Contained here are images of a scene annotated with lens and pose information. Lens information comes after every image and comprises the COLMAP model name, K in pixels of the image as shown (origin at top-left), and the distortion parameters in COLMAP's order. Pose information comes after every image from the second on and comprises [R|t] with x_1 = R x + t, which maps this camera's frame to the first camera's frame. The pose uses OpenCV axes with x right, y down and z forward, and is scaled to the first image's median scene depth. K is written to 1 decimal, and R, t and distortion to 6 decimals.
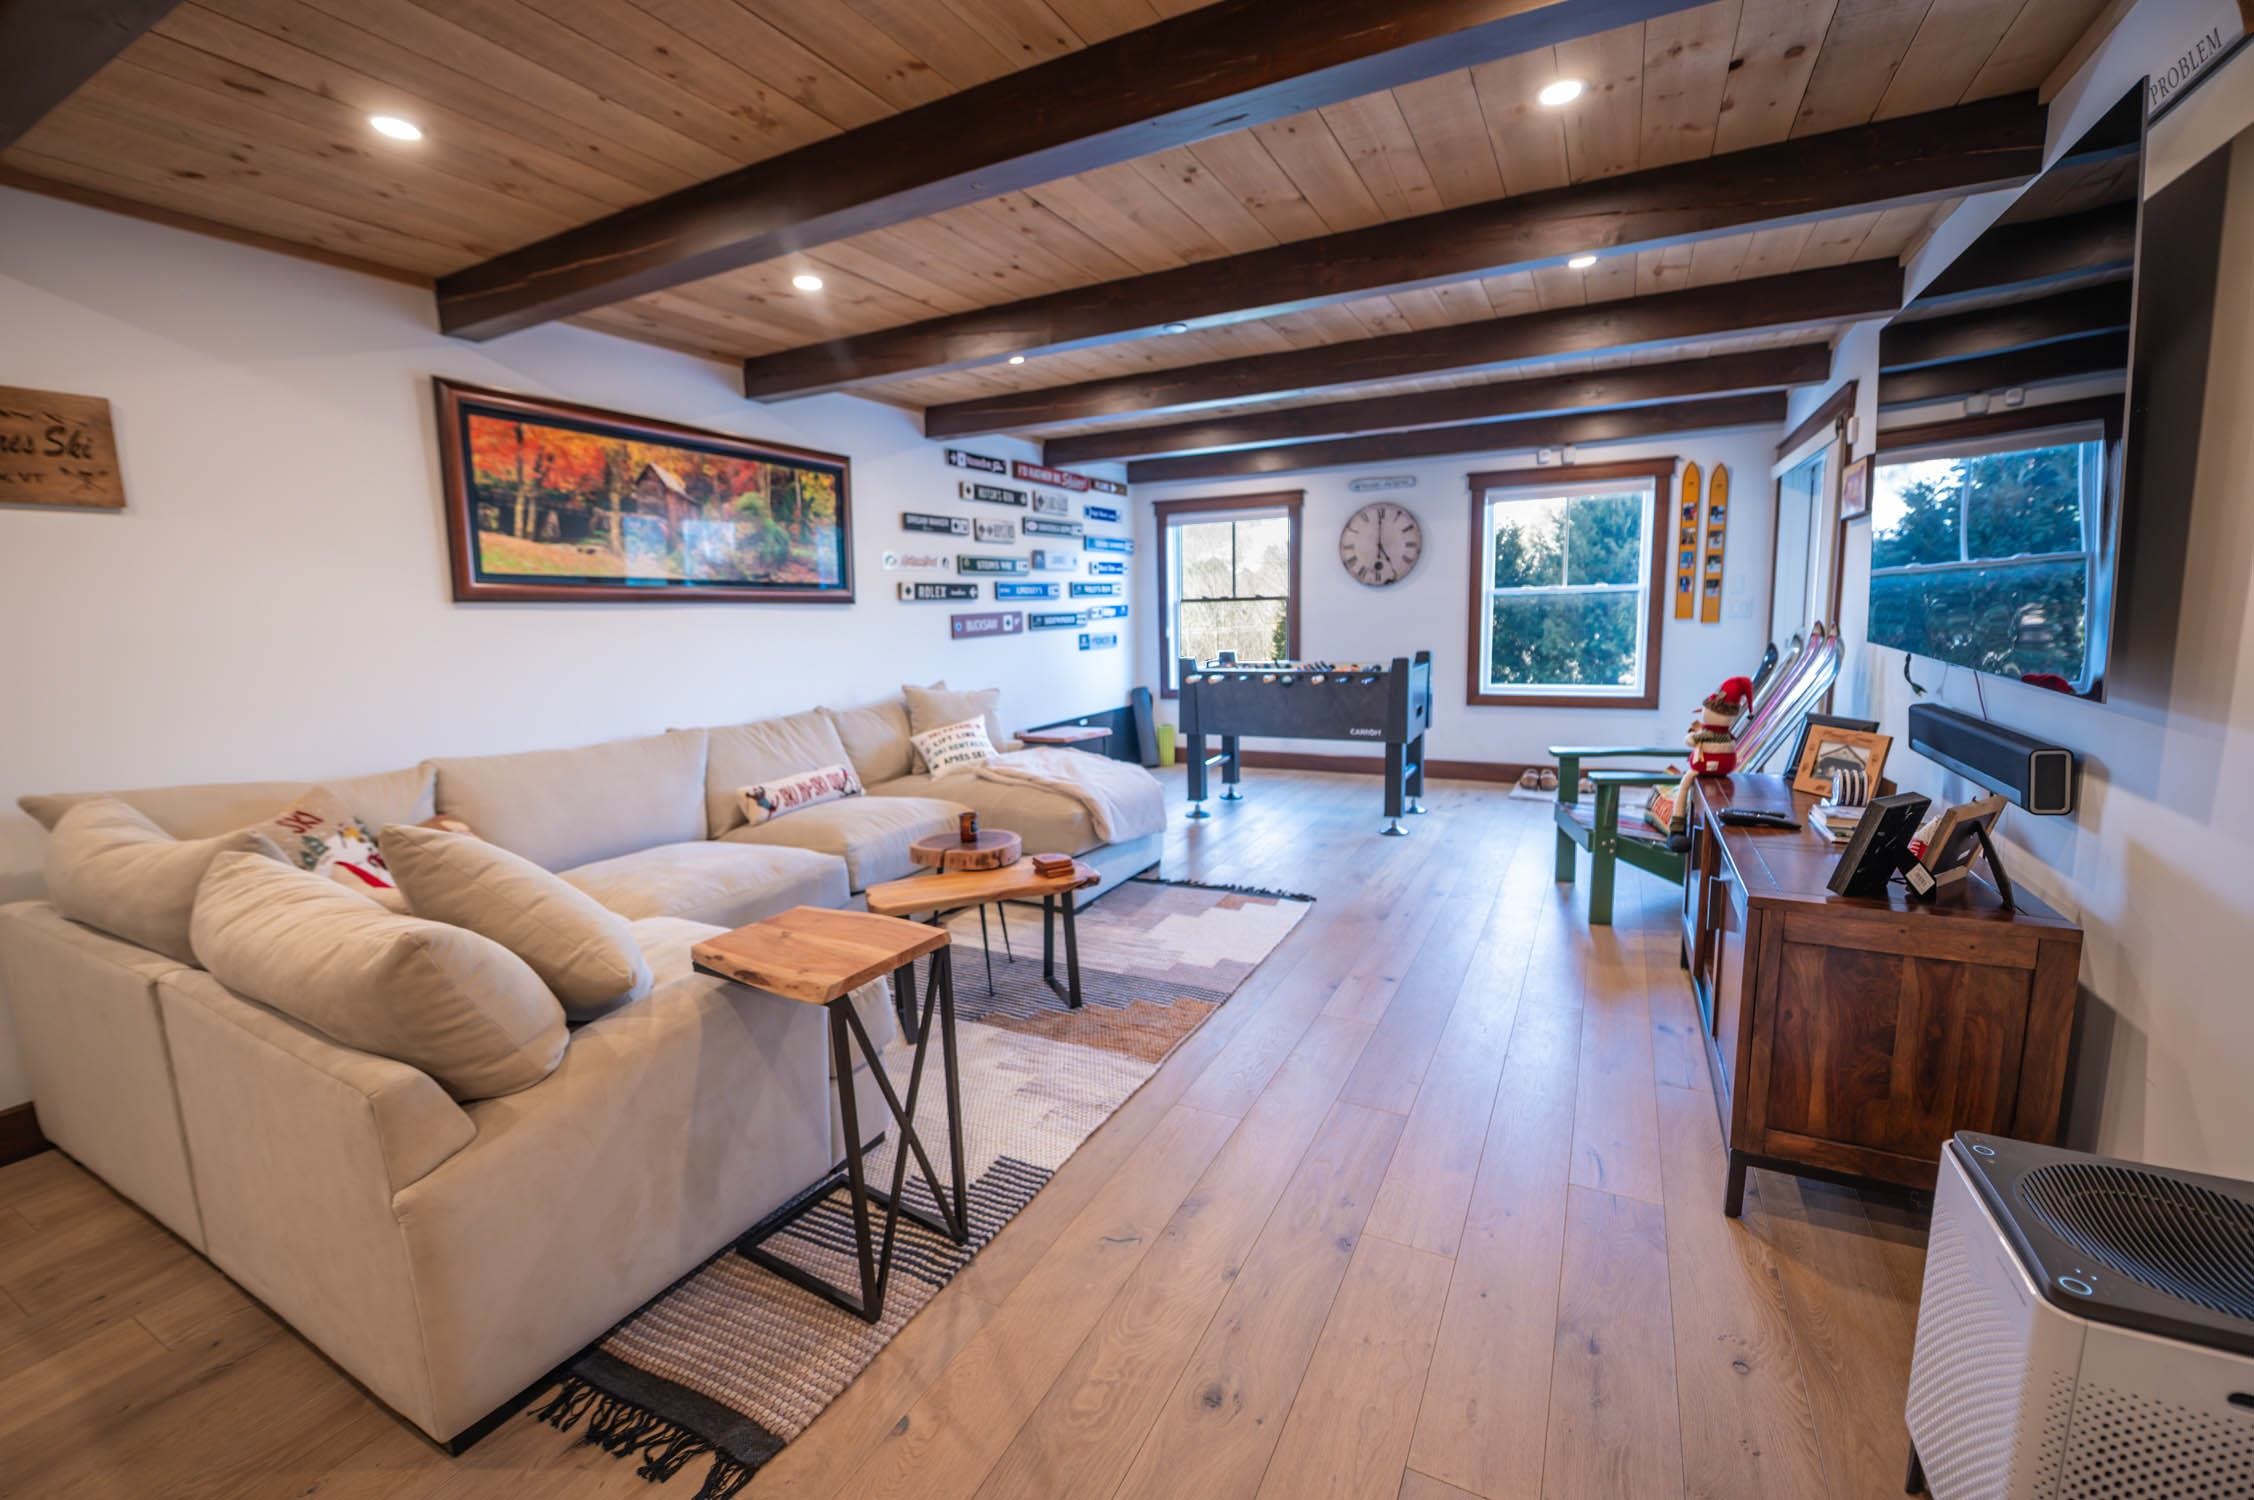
lens RADIAL K [[936.7, 0, 1118.1], [0, 936.7, 745.4], [0, 0, 1]] dist [-0.007875, -0.000091]
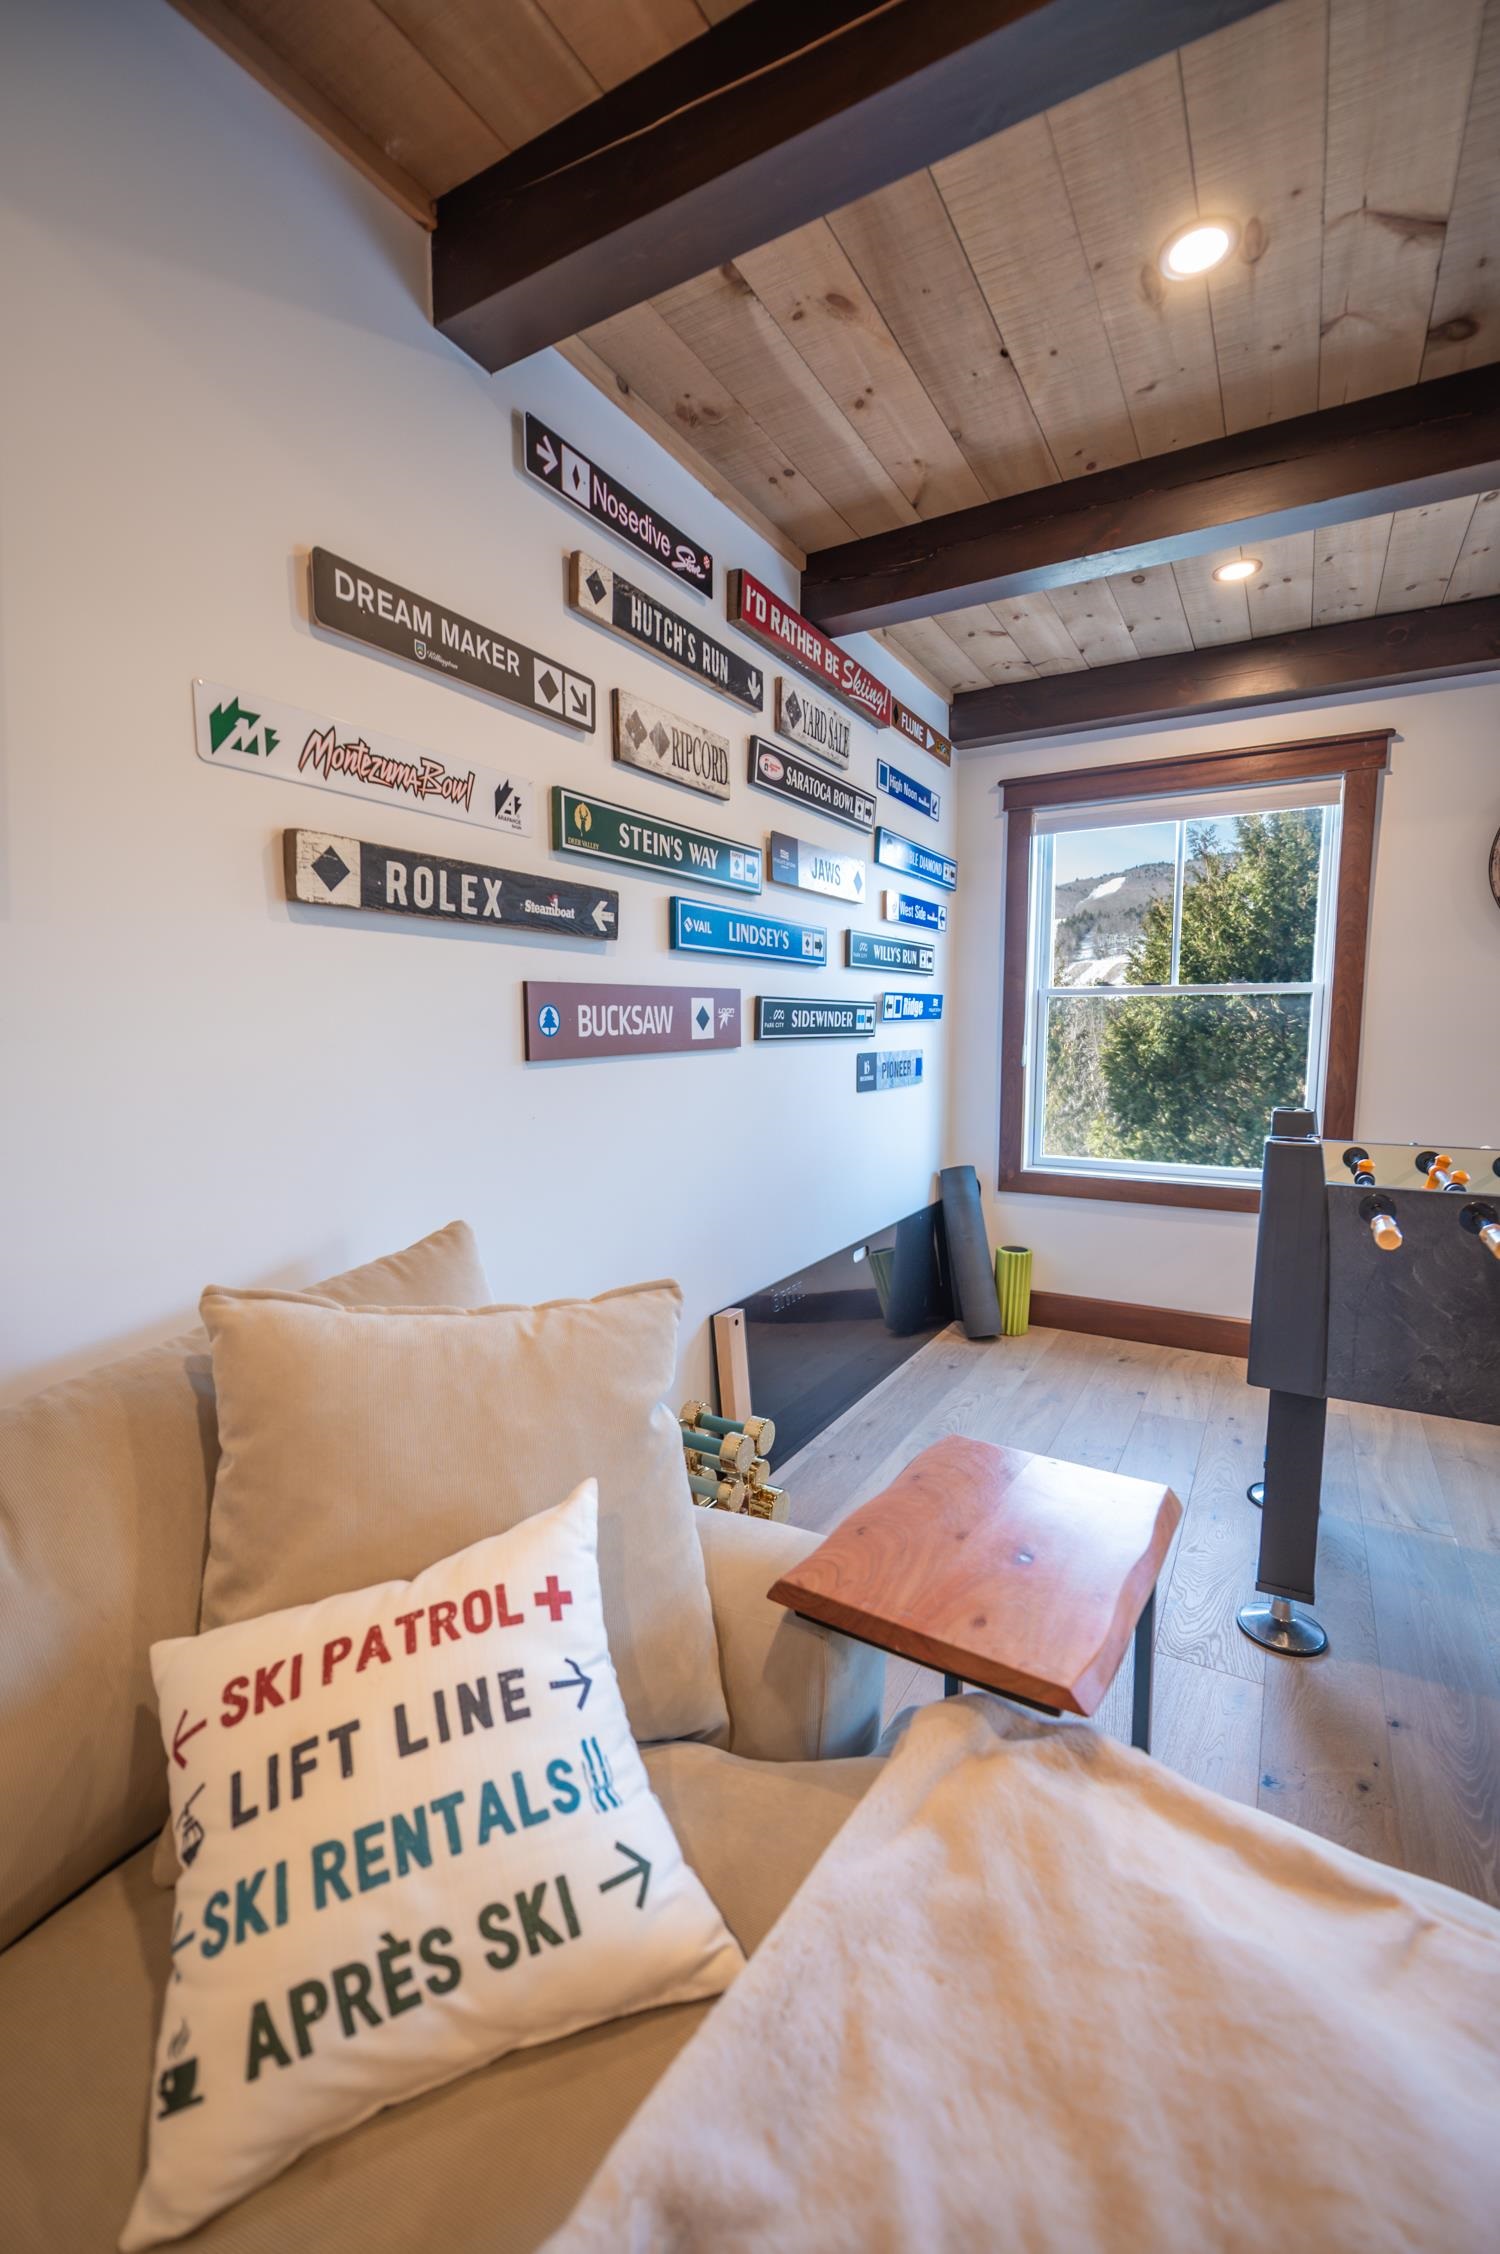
lens RADIAL K [[936.7, 0, 750.0], [0, 936.7, 1127.0], [0, 0, 1]] dist [-0.007875, -0.000091]
pose [[0.999085, 0.025967, -0.033992, -0.086693], [-0.027259, 0.998901, -0.038117, -0.076589], [0.032964, 0.039009, 0.998695, 0.646842]]
